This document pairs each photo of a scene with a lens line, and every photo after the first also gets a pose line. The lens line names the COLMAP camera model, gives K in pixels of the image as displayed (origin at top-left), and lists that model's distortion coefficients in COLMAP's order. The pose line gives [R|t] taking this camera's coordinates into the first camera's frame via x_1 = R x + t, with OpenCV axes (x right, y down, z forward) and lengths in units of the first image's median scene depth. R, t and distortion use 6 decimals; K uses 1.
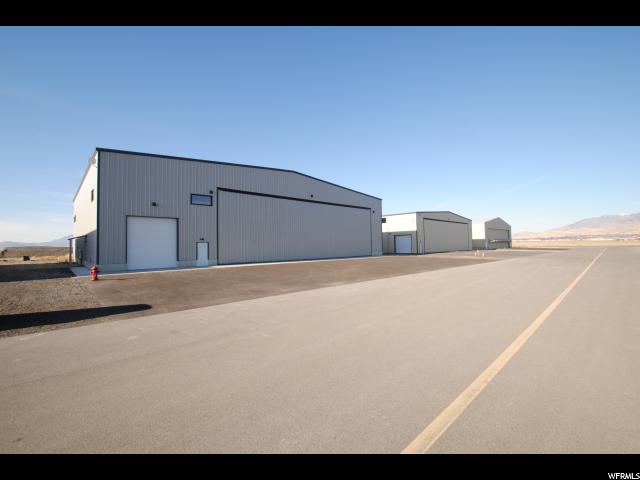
lens RADIAL K [[281.1, 0, 320.0], [0, 281.1, 240.0], [0, 0, 1]] dist [0.000646, -0.000143]
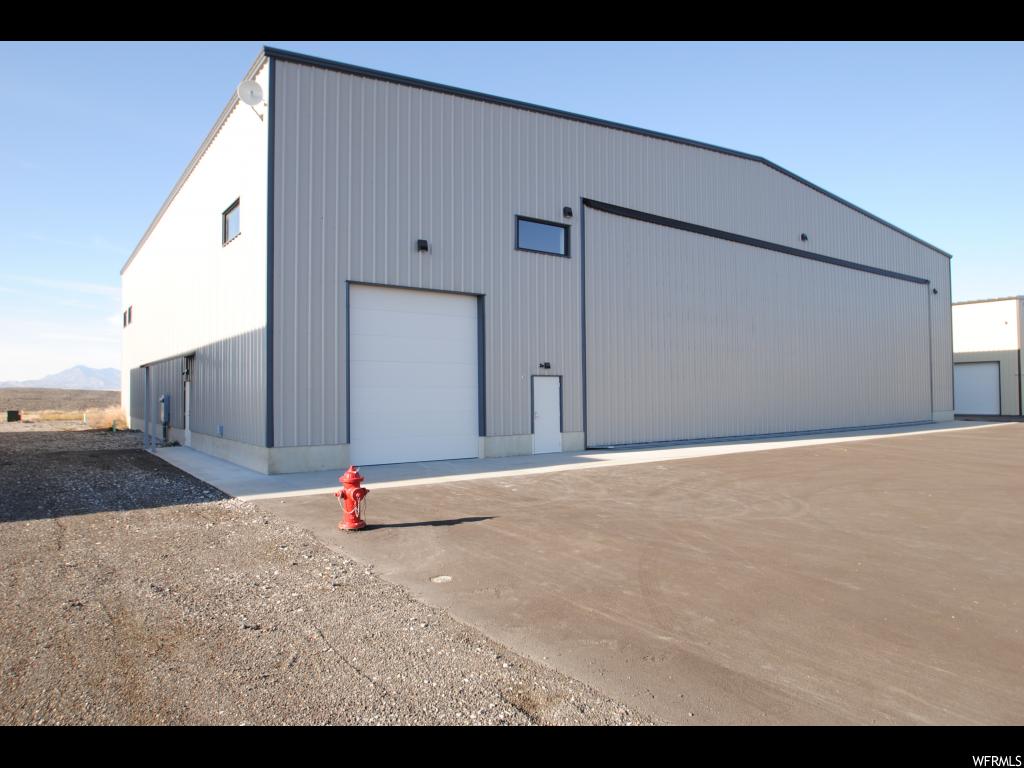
lens RADIAL K [[649.5, 0, 512.0], [0, 649.5, 384.0], [0, 0, 1]] dist [-0.030668, 0.000599]
pose [[0.992105, 0.006527, -0.125239, -0.353133], [-0.005545, 0.999951, 0.008192, 0.011036], [0.125286, -0.007433, 0.992093, 0.286597]]
